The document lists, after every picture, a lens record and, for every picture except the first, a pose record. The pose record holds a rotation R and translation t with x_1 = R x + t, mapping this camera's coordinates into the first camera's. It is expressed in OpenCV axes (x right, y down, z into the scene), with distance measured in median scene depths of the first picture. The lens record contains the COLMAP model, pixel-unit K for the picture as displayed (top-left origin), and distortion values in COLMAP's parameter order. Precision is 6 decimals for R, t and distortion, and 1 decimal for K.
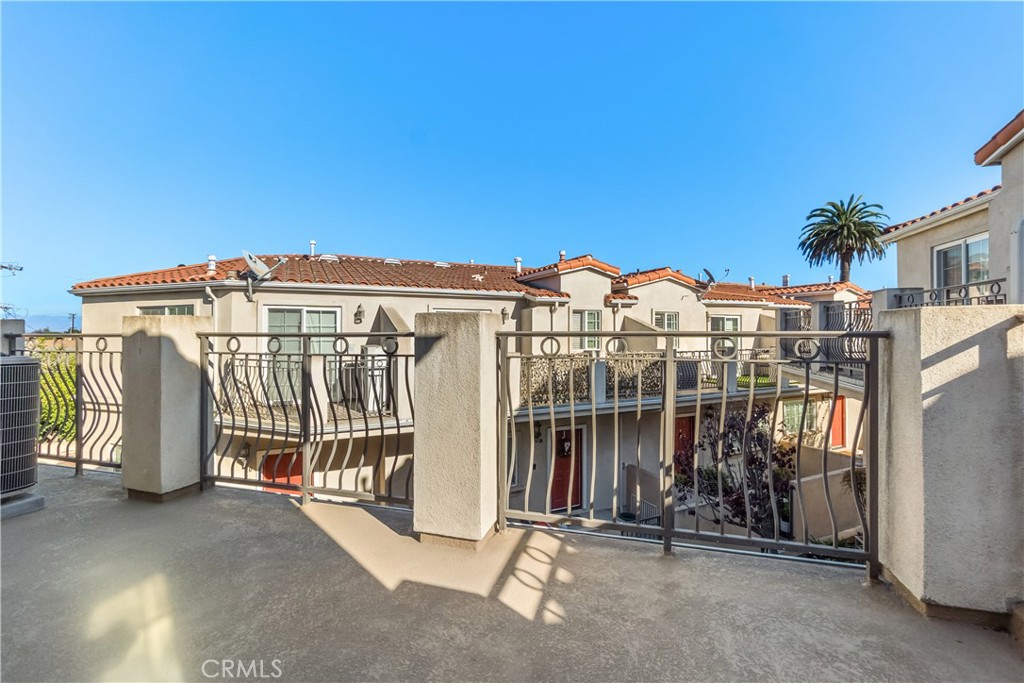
lens RADIAL K [[443.0, 0, 513.7], [0, 443.0, 336.9], [0, 0, 1]] dist [-0.016286, -0.000186]
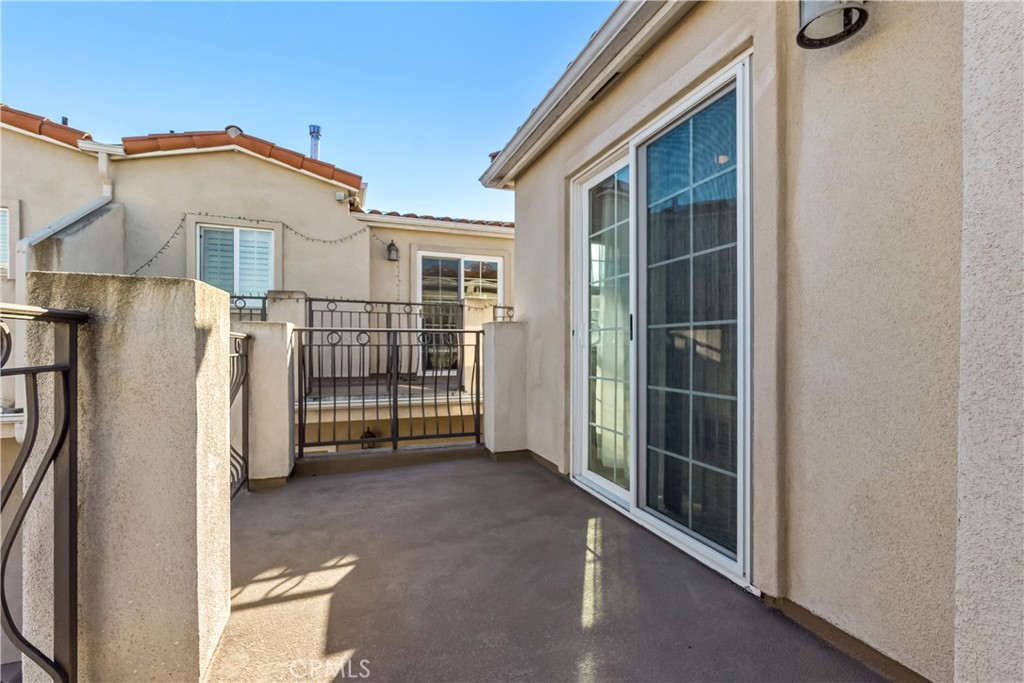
lens RADIAL K [[443.0, 0, 513.3], [0, 443.0, 341.6], [0, 0, 1]] dist [-0.016286, -0.000186]
pose [[-0.589436, -0.008485, 0.807771, -1.100855], [0.001301, 0.999934, 0.011453, 0.013722], [-0.807814, 0.007802, -0.589386, 1.257514]]
